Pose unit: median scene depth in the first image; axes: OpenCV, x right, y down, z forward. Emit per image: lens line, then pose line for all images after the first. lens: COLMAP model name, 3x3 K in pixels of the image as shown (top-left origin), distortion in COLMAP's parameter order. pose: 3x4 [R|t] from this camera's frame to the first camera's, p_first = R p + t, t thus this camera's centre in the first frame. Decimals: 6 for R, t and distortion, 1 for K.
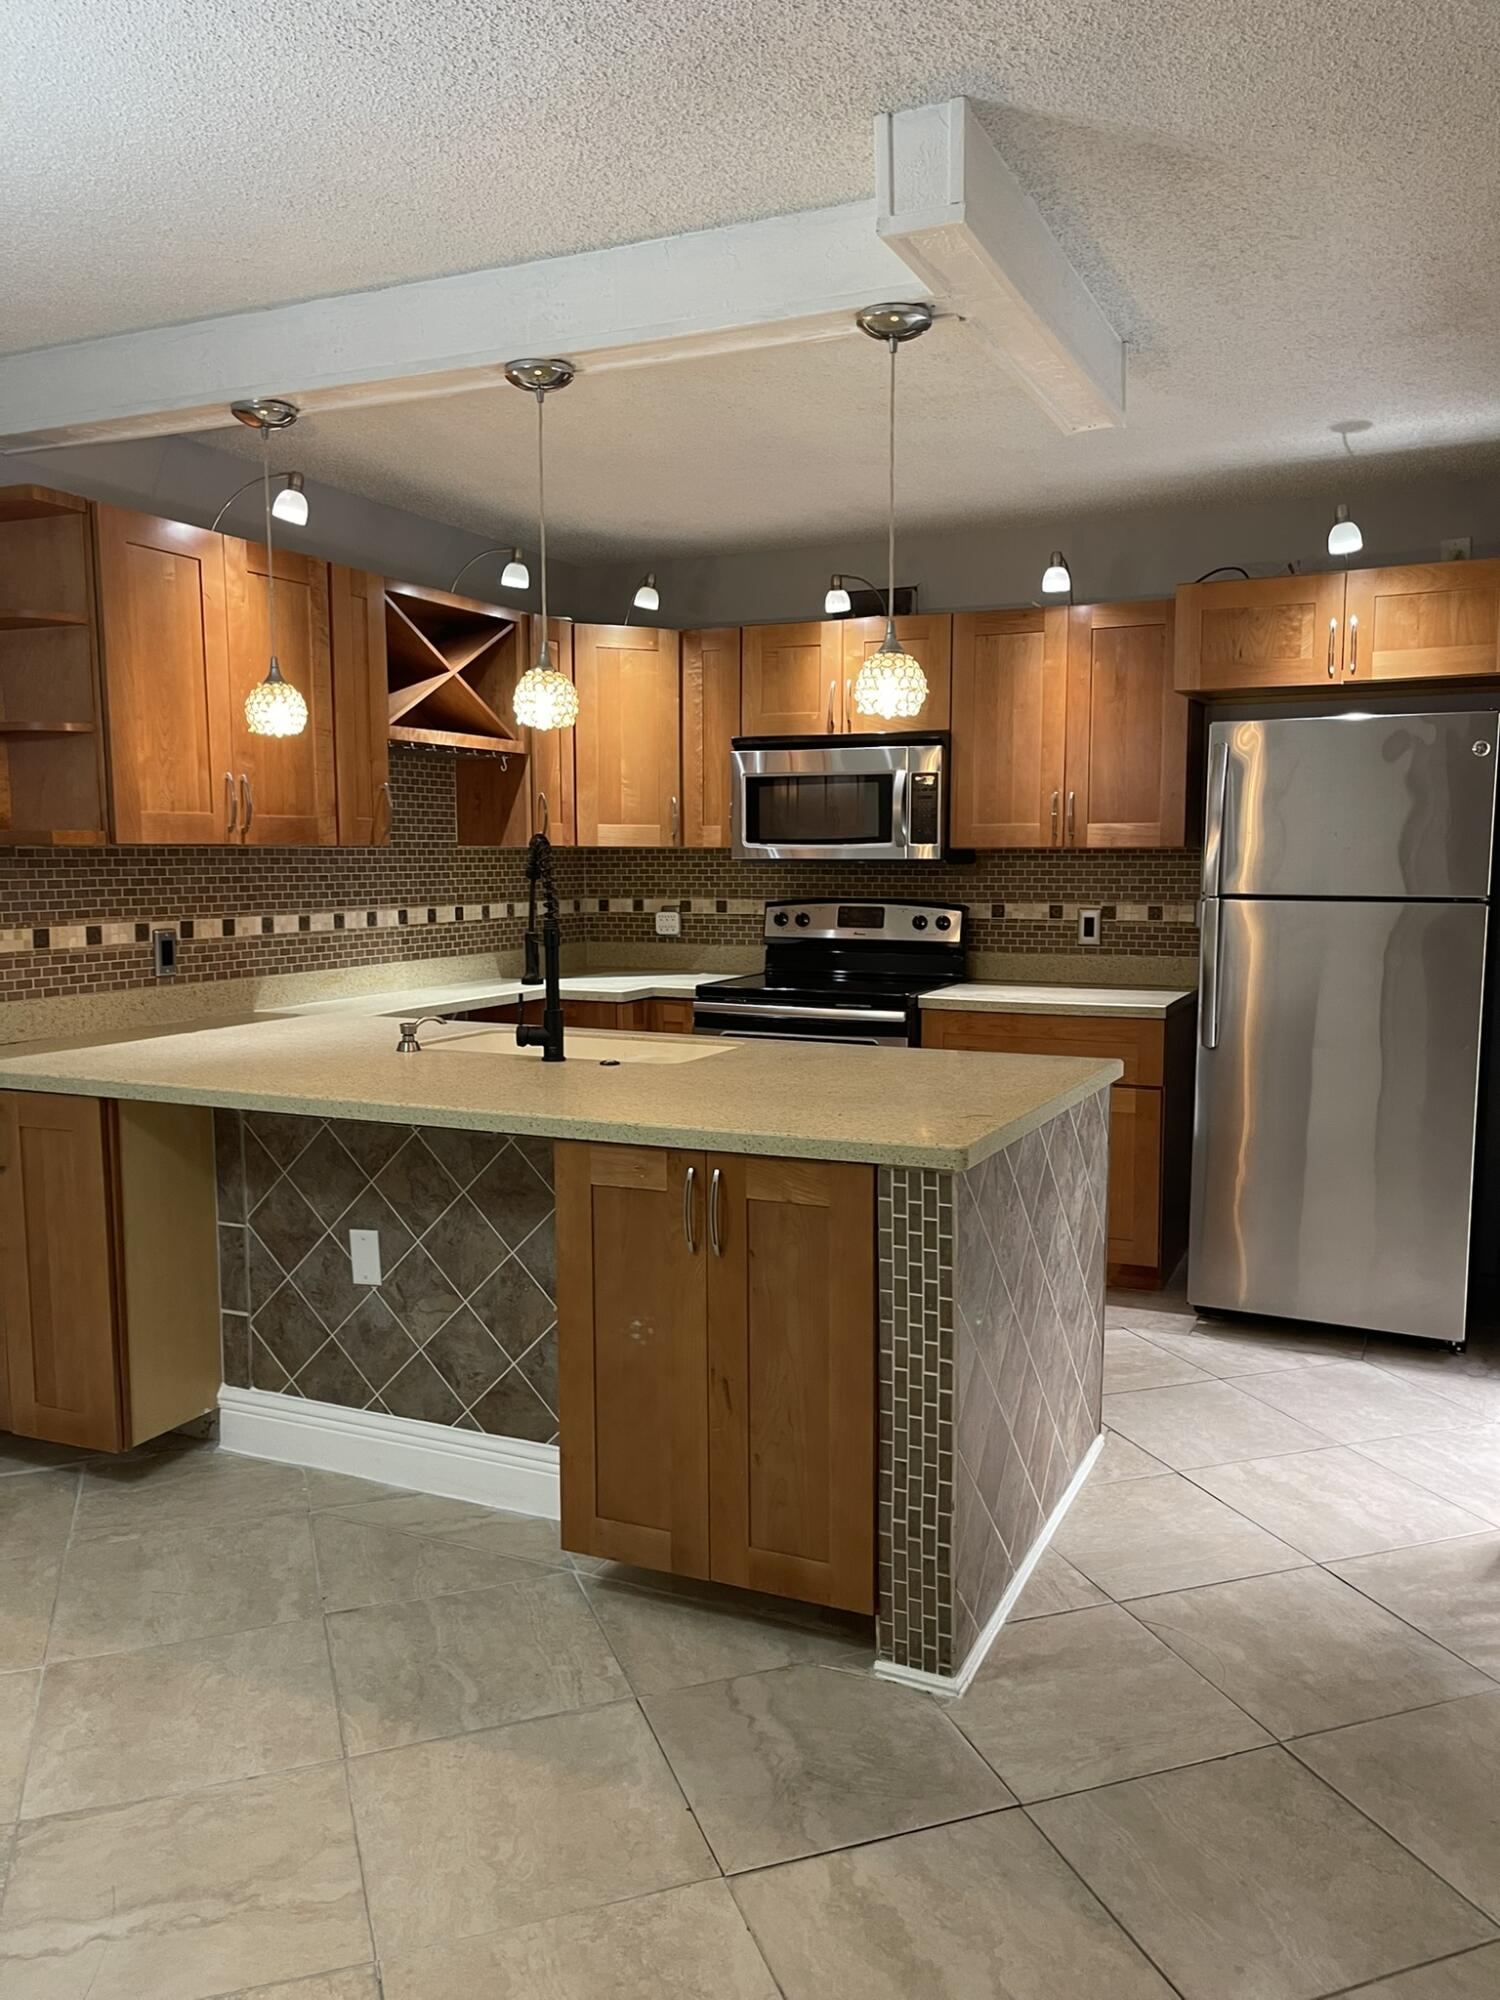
lens RADIAL K [[1506.6, 0, 772.7], [0, 1506.6, 1024.0], [0, 0, 1]] dist [0.025521, -0.010527]
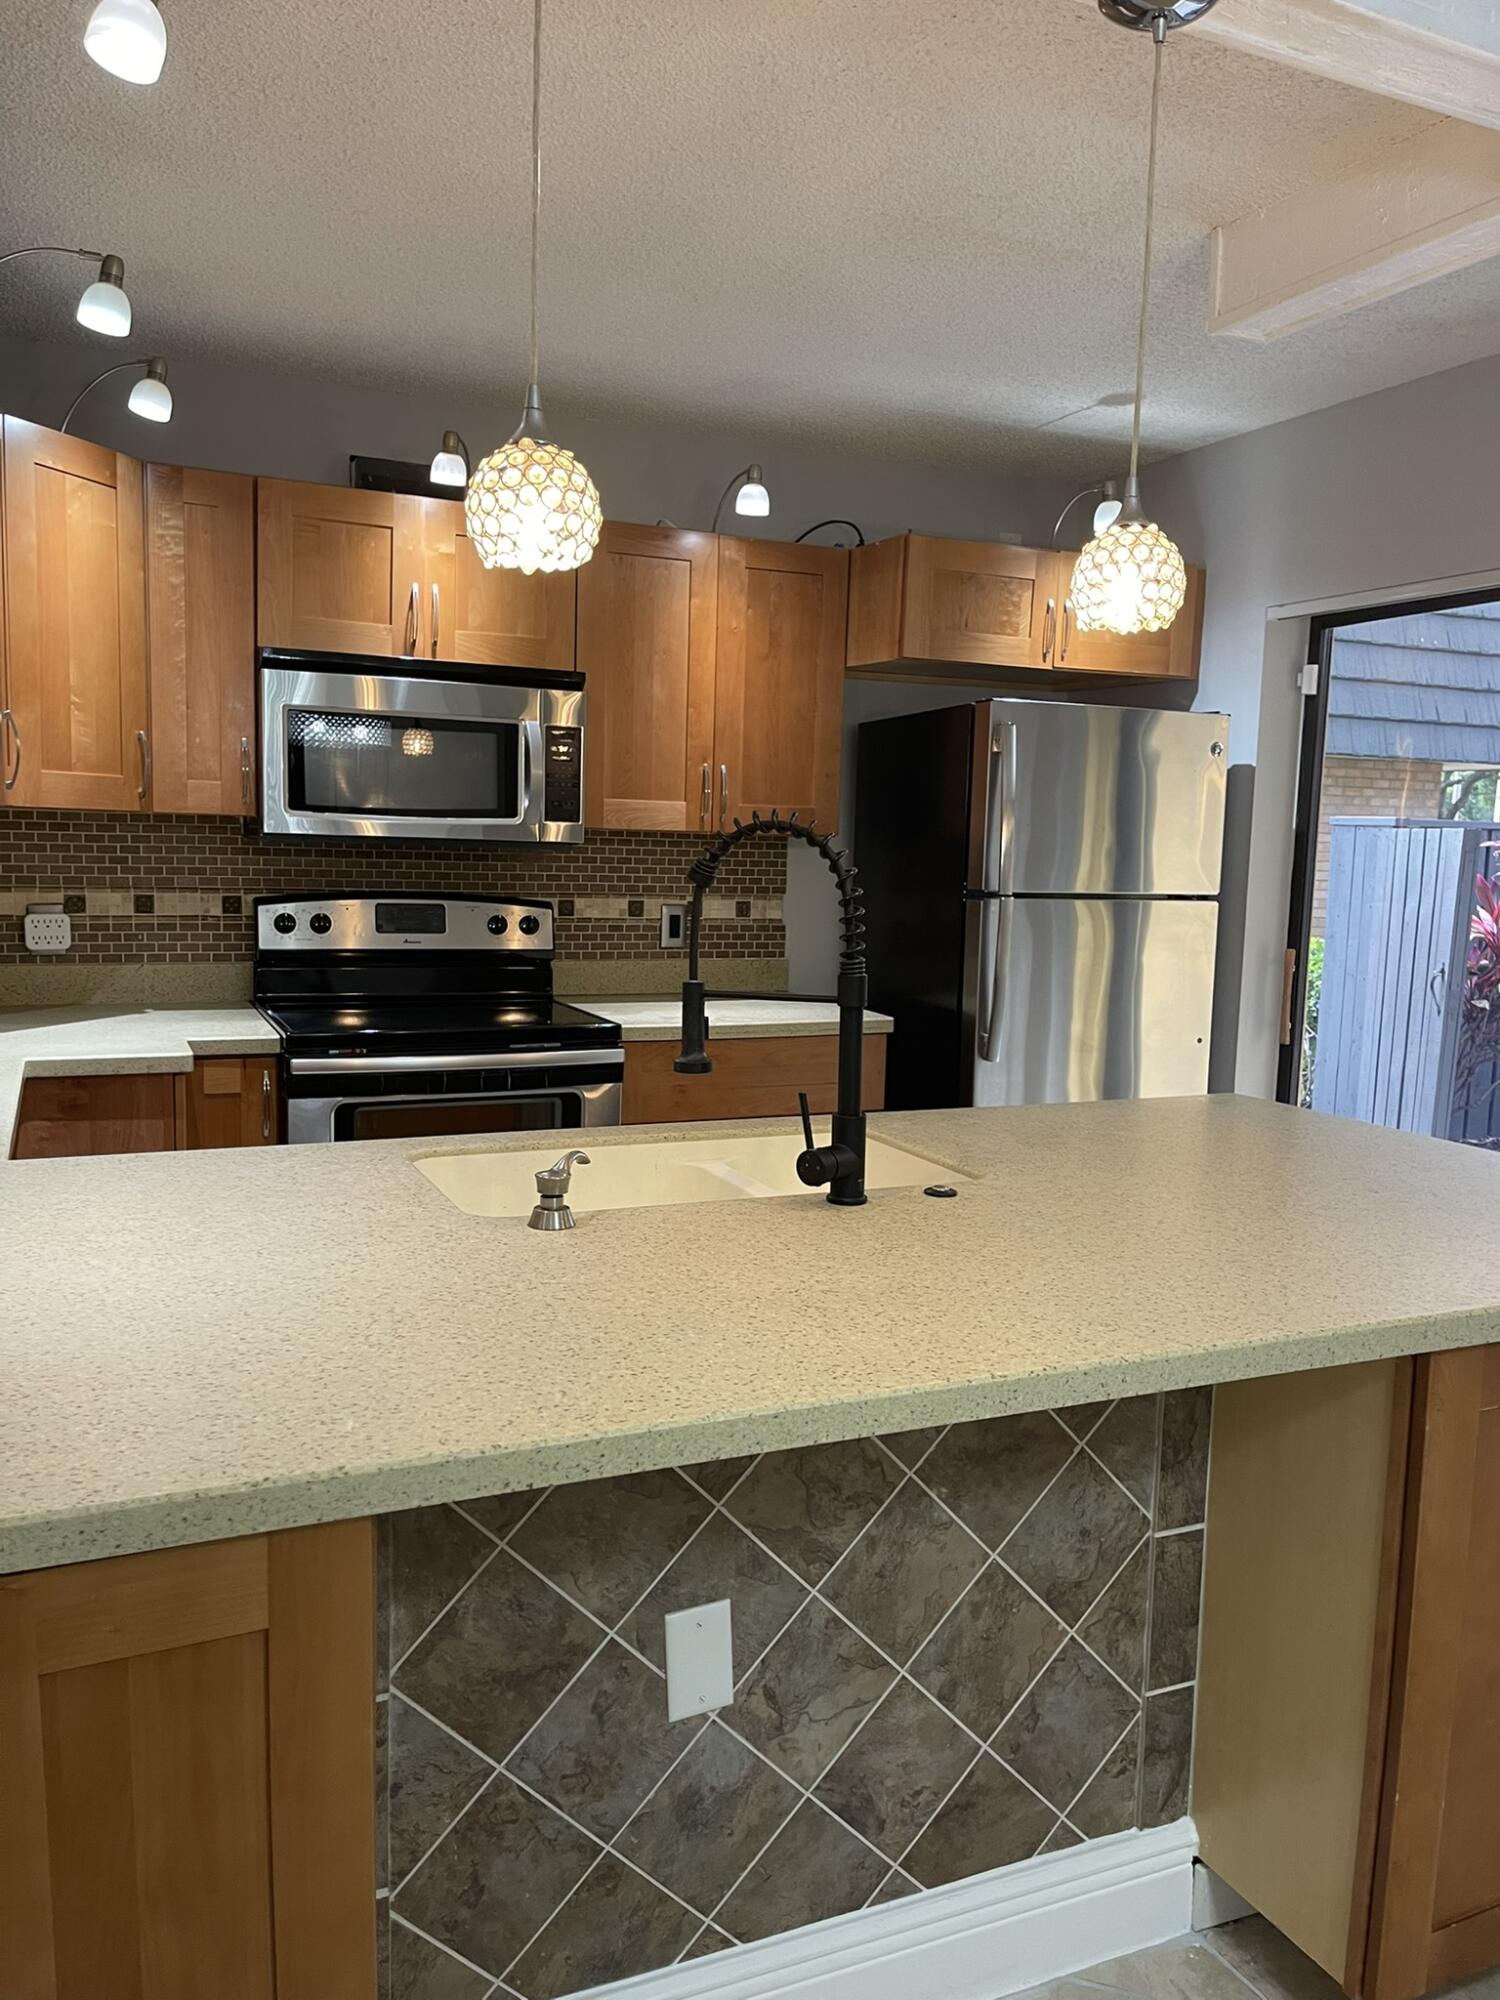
lens RADIAL K [[1506.6, 0, 772.7], [0, 1506.6, 1024.0], [0, 0, 1]] dist [0.025521, -0.010527]
pose [[0.668390, -0.071631, 0.740354, -0.509745], [0.056155, 0.997371, 0.045801, -0.062067], [-0.741688, 0.010961, 0.670655, 0.548322]]
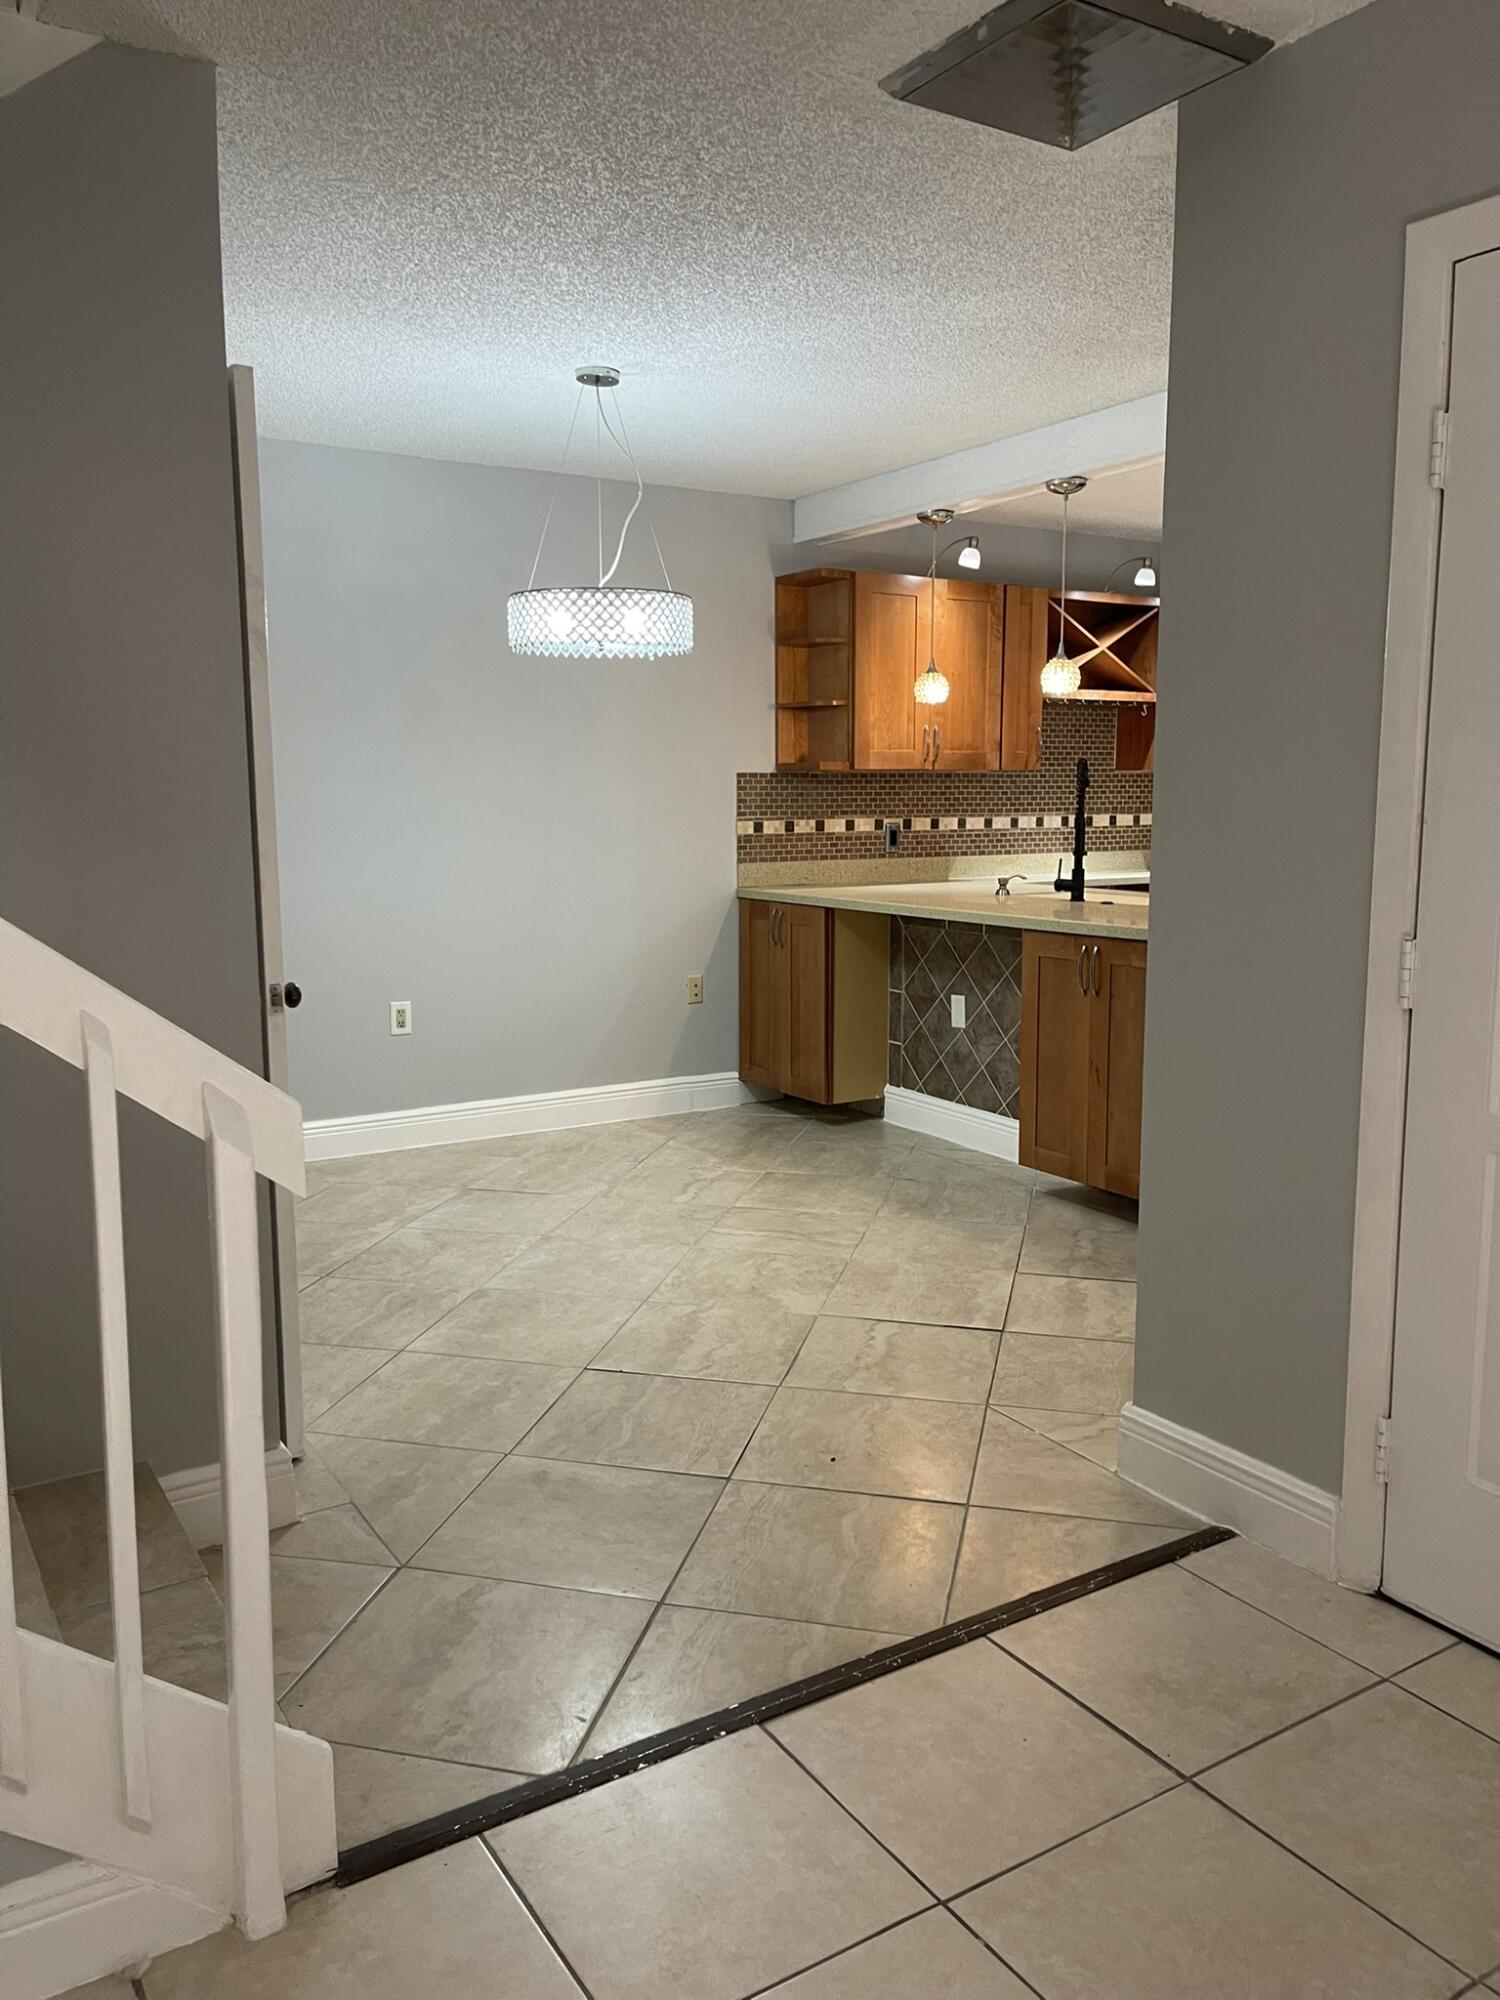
lens RADIAL K [[1484.4, 0, 753.9], [0, 1484.4, 1006.8], [0, 0, 1]] dist [0.076552, -0.114679]
pose [[0.833047, 0.076804, -0.547844, 0.385101], [-0.059713, 0.997013, 0.048975, 0.068345], [0.549969, -0.008085, 0.835146, -0.444135]]
